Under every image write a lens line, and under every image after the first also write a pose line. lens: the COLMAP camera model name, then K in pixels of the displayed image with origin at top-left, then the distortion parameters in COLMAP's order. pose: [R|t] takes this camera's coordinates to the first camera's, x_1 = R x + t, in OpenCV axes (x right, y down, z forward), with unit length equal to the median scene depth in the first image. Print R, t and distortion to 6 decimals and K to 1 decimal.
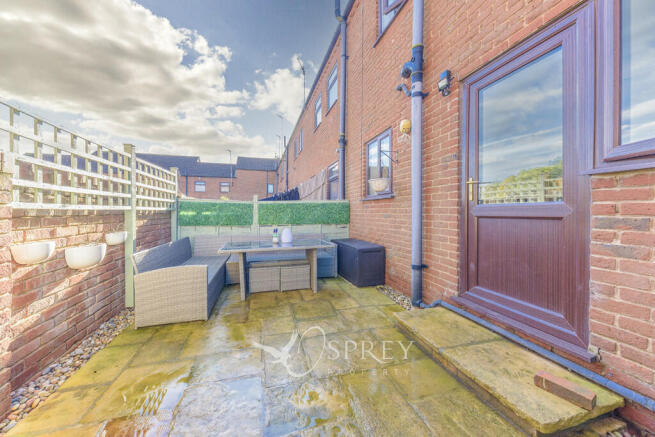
lens RADIAL K [[223.5, 0, 321.8], [0, 223.5, 213.3], [0, 0, 1]] dist [0.000231, 0.000006]
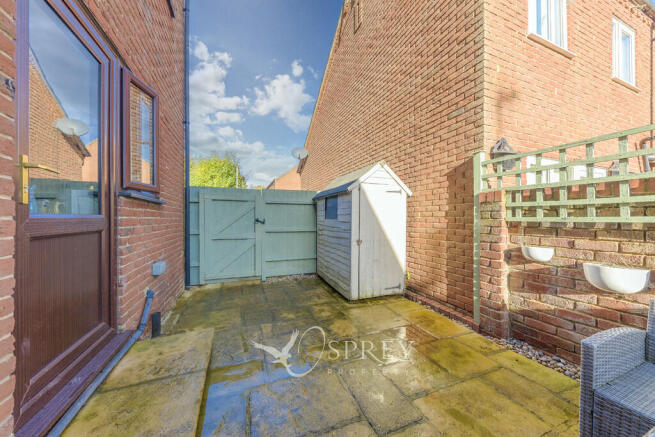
lens RADIAL K [[223.5, 0, 323.2], [0, 223.5, 216.6], [0, 0, 1]] dist [0.000231, 0.000006]
pose [[-0.993086, 0.004558, -0.117297, 0.124549], [0.004382, 0.999989, 0.001754, -0.050324], [0.117304, 0.001228, -0.993095, 1.919114]]
